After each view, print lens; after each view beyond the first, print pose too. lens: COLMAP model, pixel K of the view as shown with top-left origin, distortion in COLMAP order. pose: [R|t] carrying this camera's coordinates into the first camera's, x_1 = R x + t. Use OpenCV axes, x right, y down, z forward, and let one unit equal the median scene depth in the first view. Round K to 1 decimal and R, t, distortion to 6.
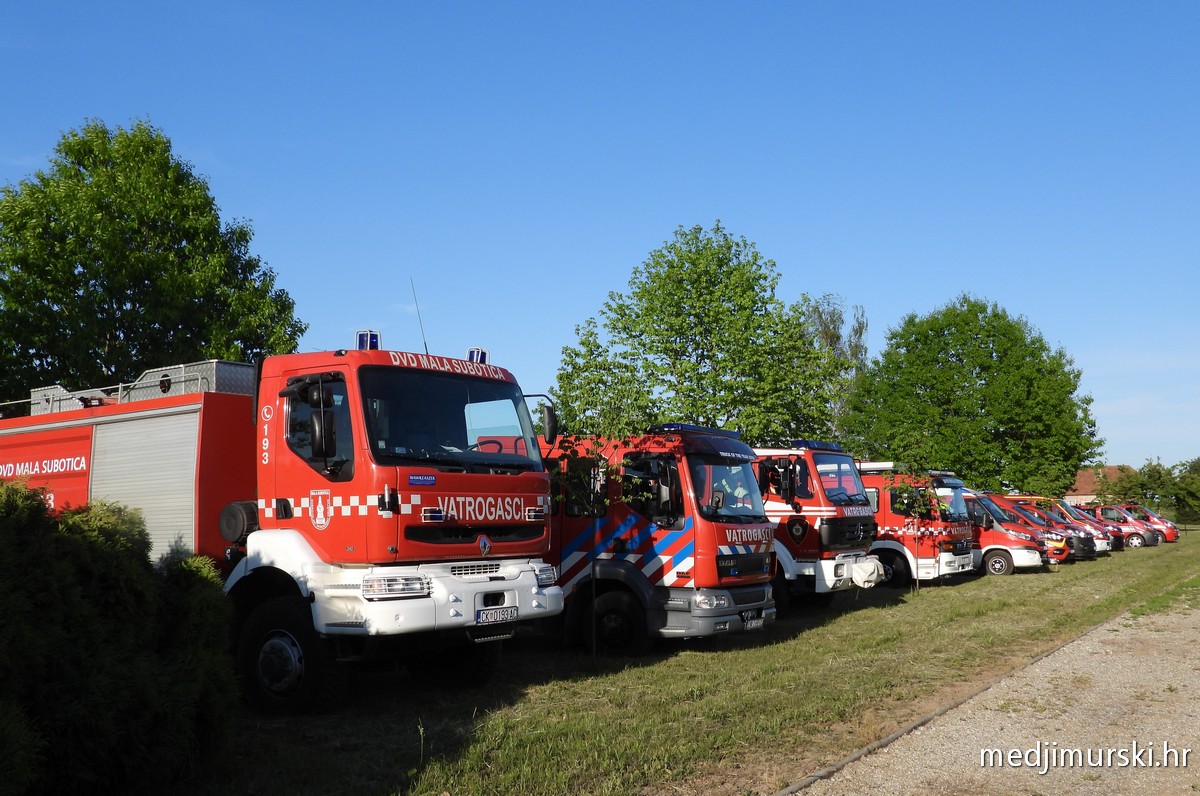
lens RADIAL K [[1161.1, 0, 604.7], [0, 1161.1, 457.0], [0, 0, 1]] dist [-0.001542, -0.007738]
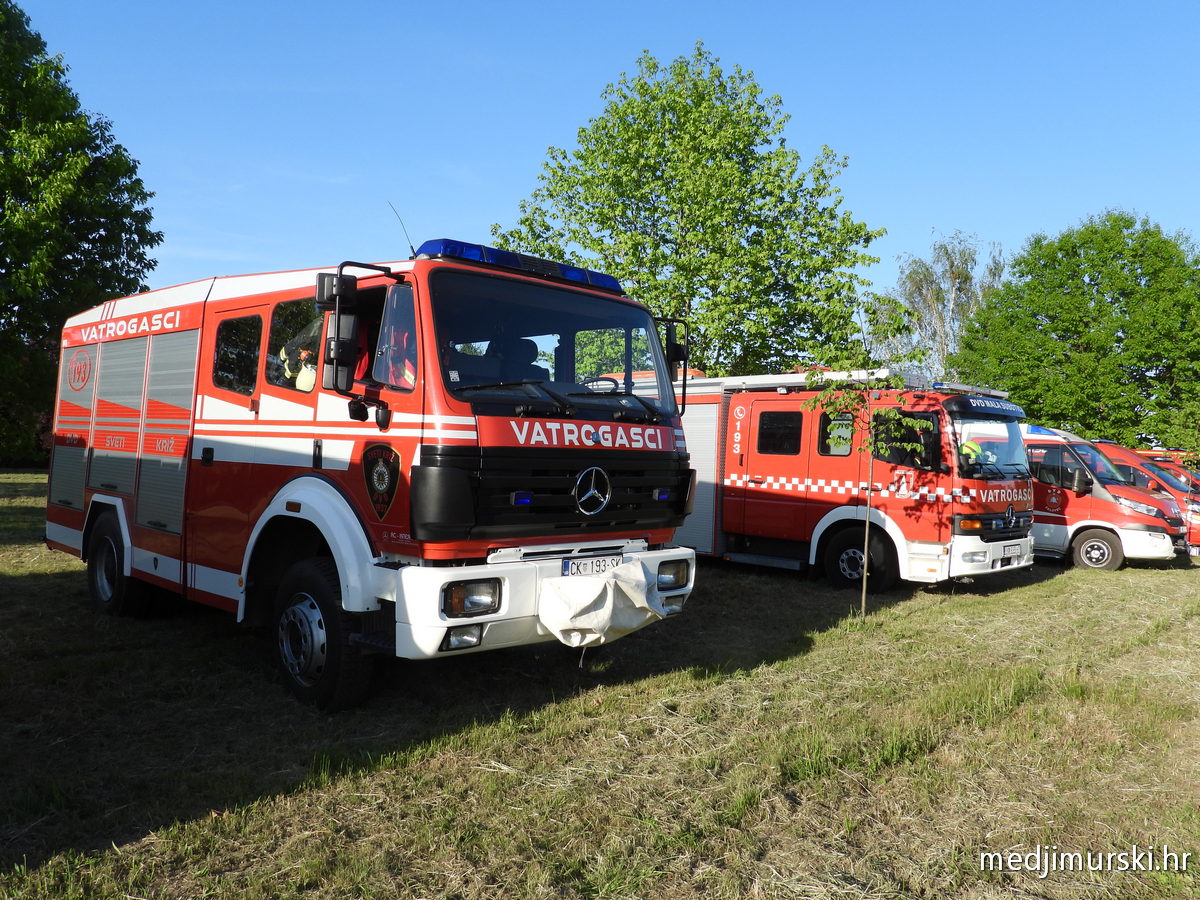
lens RADIAL K [[916.9, 0, 600.0], [0, 916.9, 450.0], [0, 0, 1]] dist [-0.008477, -0.005844]
pose [[0.973441, 0.041486, -0.225149, 0.403235], [-0.032211, 0.998480, 0.044714, 0.053487], [0.226662, -0.036274, 0.973298, 0.998779]]
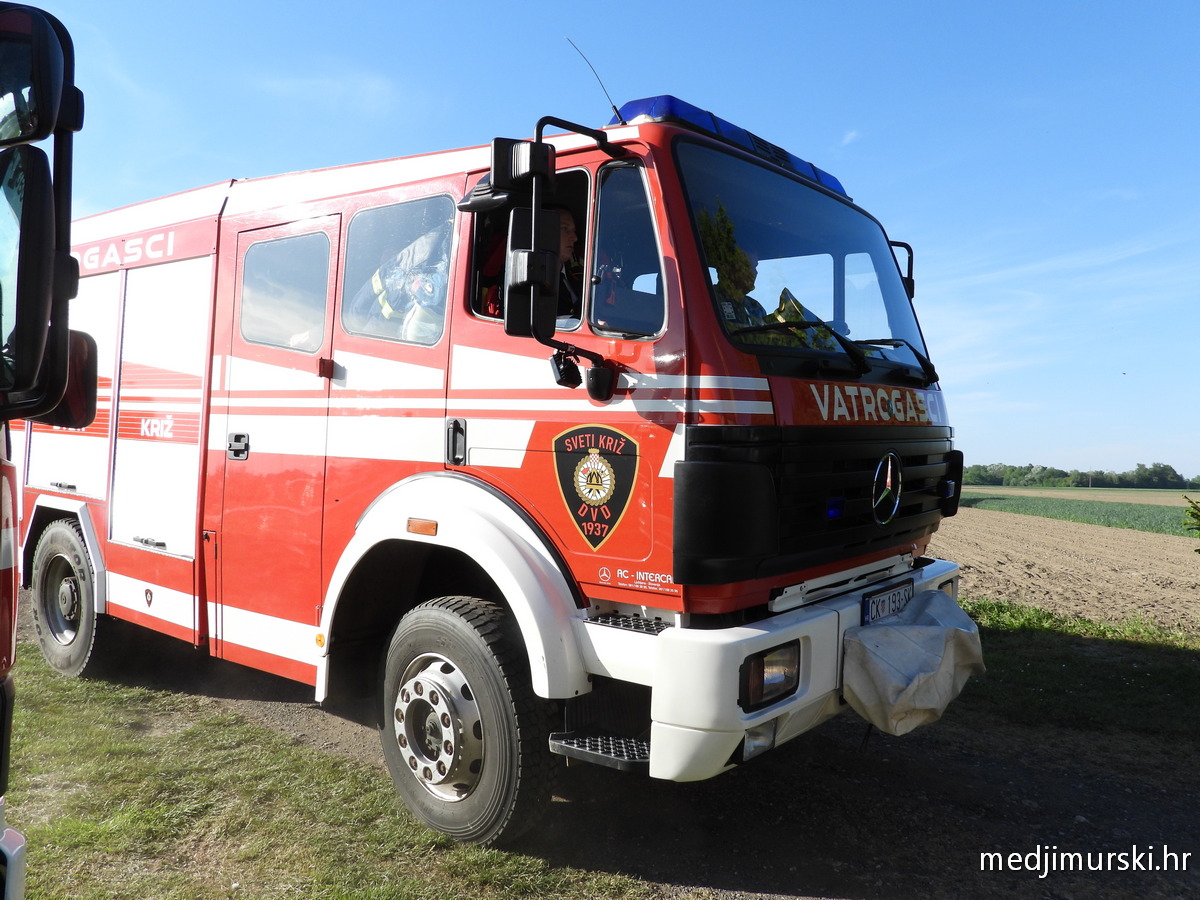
lens RADIAL K [[916.9, 0, 600.0], [0, 916.9, 450.0], [0, 0, 1]] dist [-0.008477, -0.005844]
pose [[0.991384, 0.029202, -0.127691, 0.256979], [-0.019104, 0.996644, 0.079601, 0.058891], [0.129586, -0.076476, 0.988615, 1.121516]]
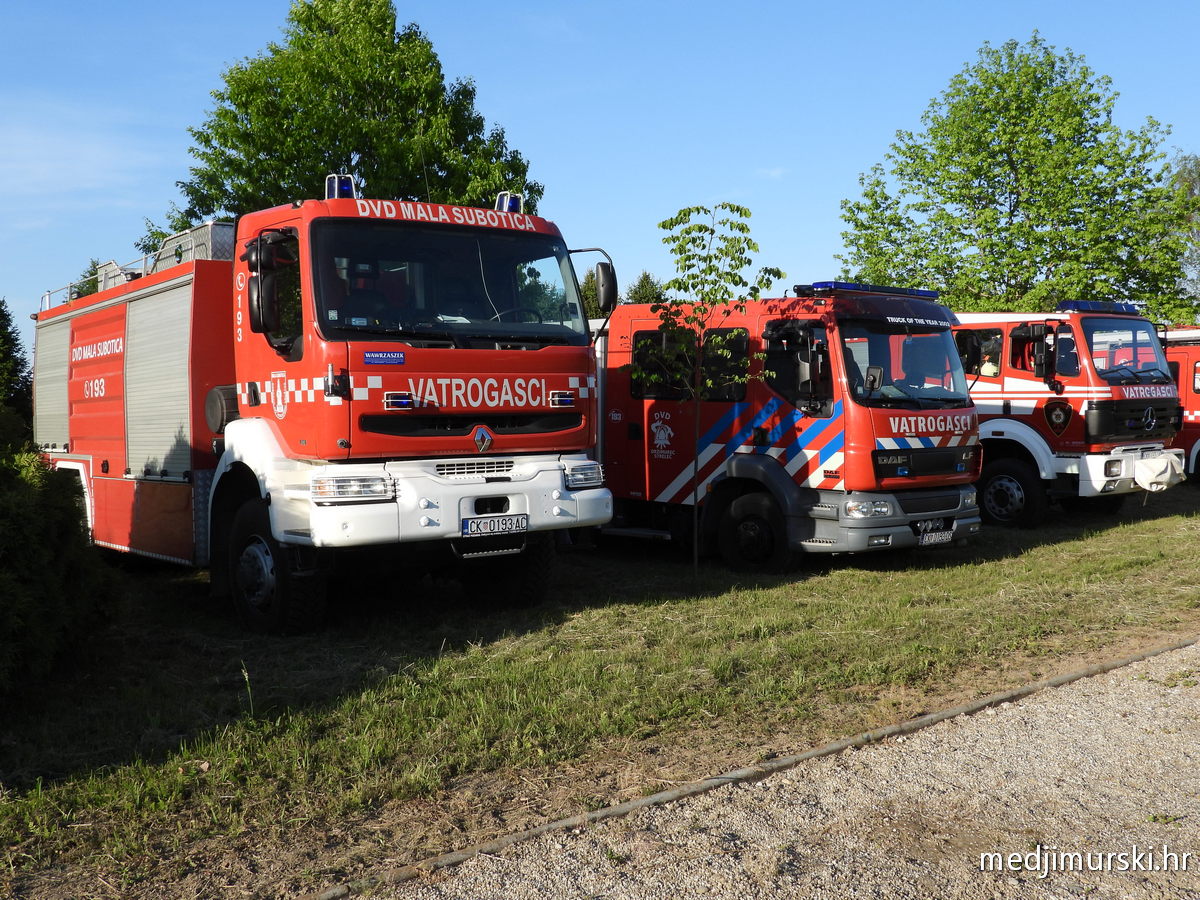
lens RADIAL K [[1243.3, 0, 600.0], [0, 1243.3, 450.0], [0, 0, 1]] dist [-0.001670, 0.000252]
pose [[0.953013, 0.008891, -0.302800, 0.170469], [0.019198, 0.995787, 0.089663, 0.006041], [0.302321, -0.091263, 0.948827, 0.148573]]
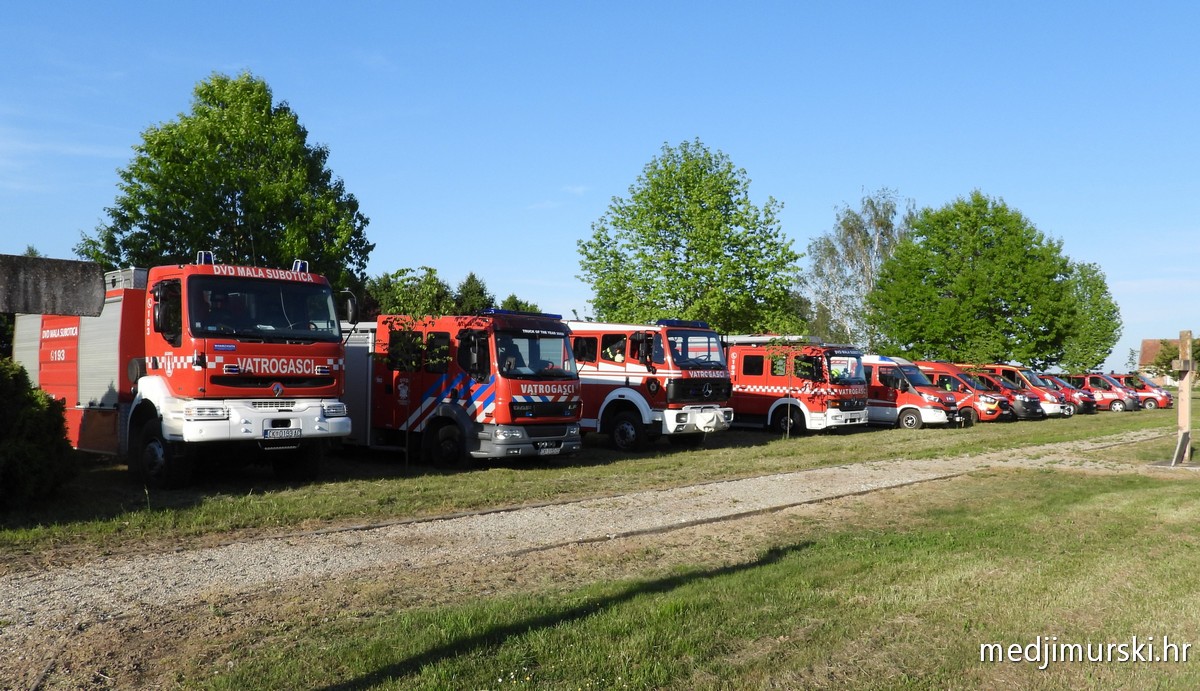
lens RADIAL K [[997.7, 0, 607.8], [0, 997.7, 393.1], [0, 0, 1]] dist [-0.006136, -0.007951]
pose [[0.987550, 0.027594, -0.154868, 0.396726], [-0.016343, 0.997165, 0.073456, -0.018372], [0.156455, -0.070010, 0.985201, -0.189853]]
